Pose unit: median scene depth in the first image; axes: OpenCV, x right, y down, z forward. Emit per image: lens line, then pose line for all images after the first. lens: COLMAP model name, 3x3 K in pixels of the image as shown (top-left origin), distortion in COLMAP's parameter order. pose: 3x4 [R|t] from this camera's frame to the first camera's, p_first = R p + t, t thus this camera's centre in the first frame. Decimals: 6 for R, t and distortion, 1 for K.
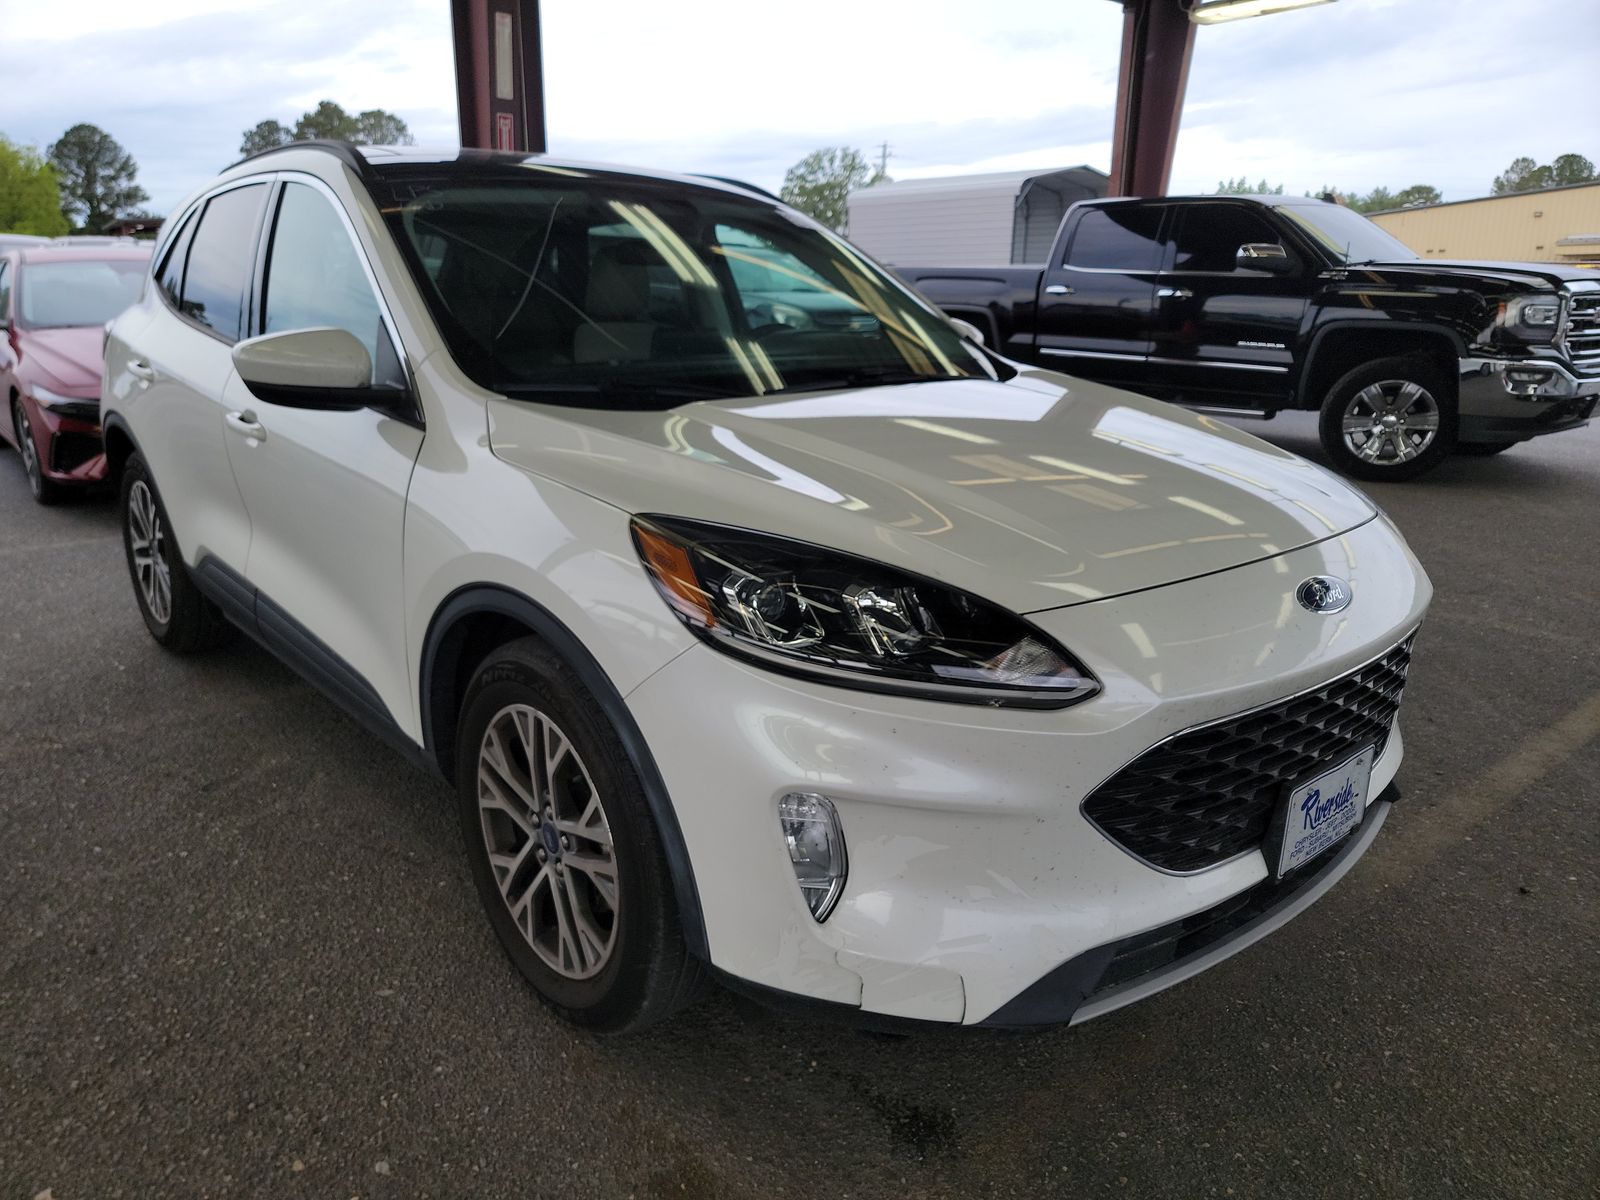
lens RADIAL K [[1140.1, 0, 800.0], [0, 1140.1, 600.0], [0, 0, 1]] dist [0.048327, -0.038499]
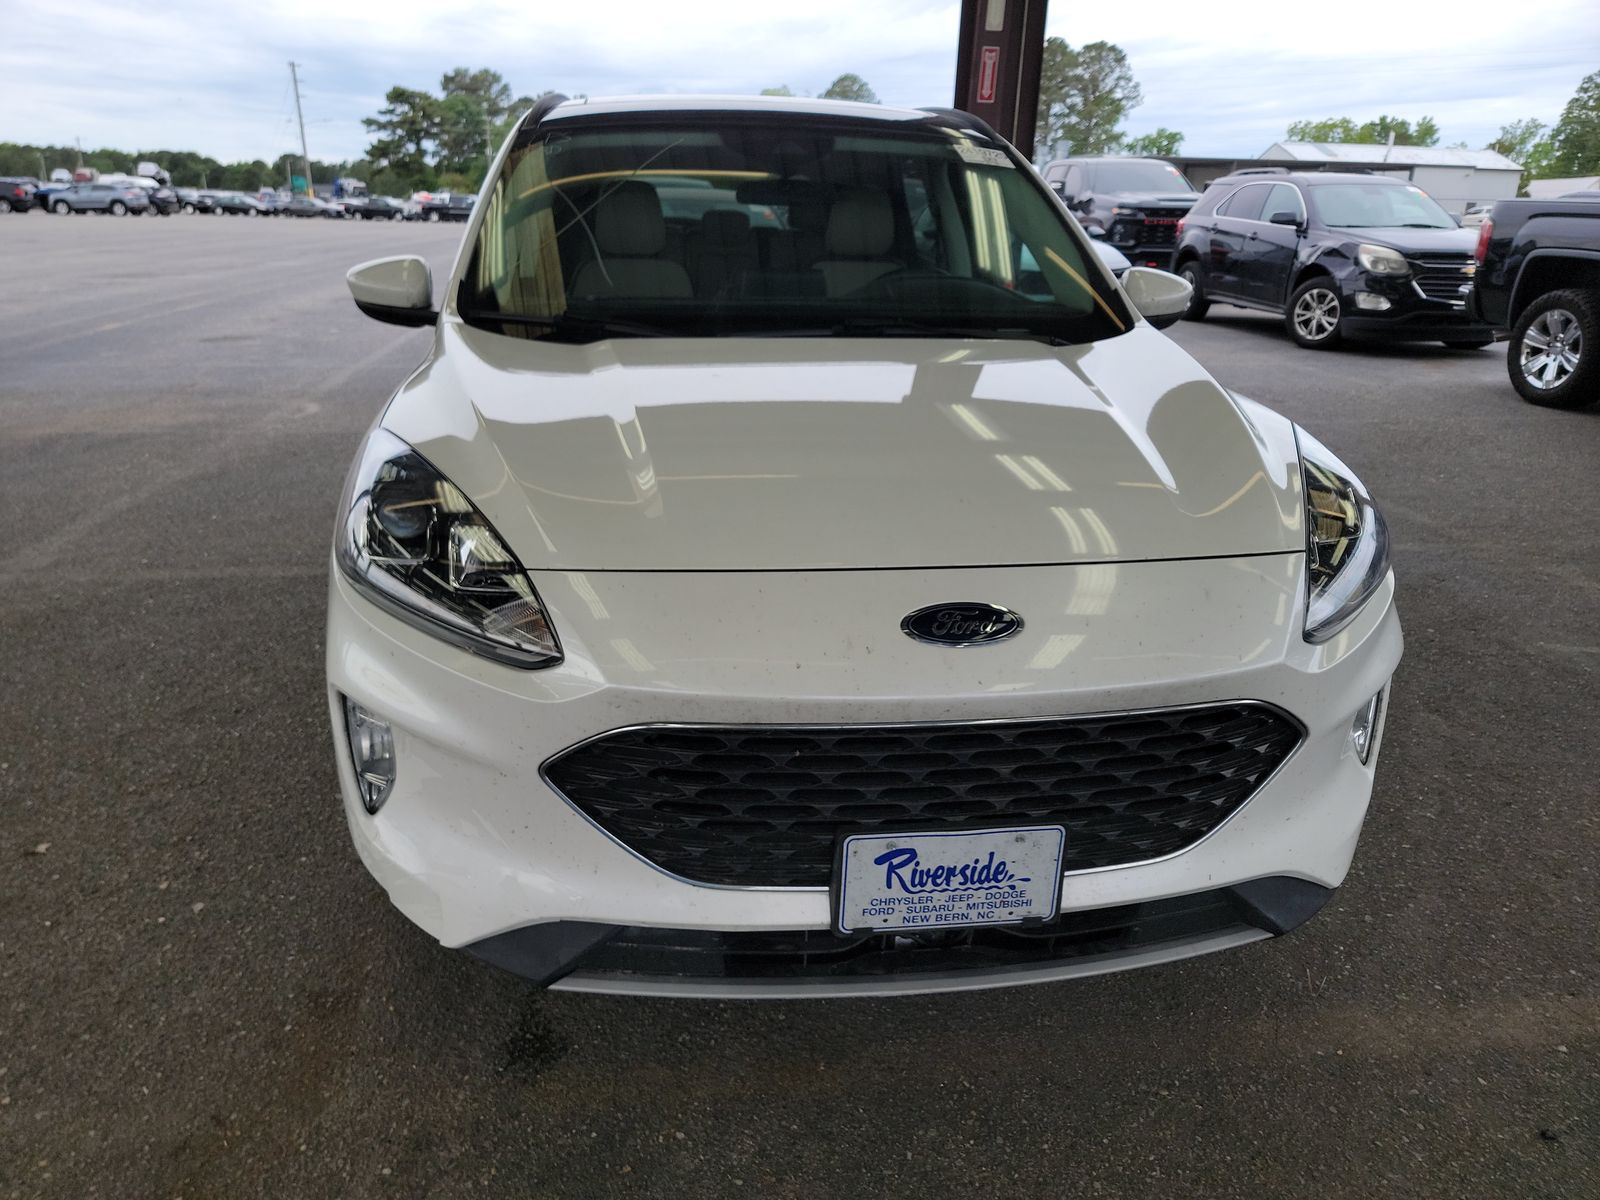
lens RADIAL K [[1140.1, 0, 800.0], [0, 1140.1, 600.0], [0, 0, 1]] dist [0.048327, -0.038499]
pose [[0.829137, 0.187231, -0.526760, 0.744795], [-0.159262, 0.982313, 0.098469, -0.078569], [0.535880, 0.002249, 0.844291, 0.235158]]
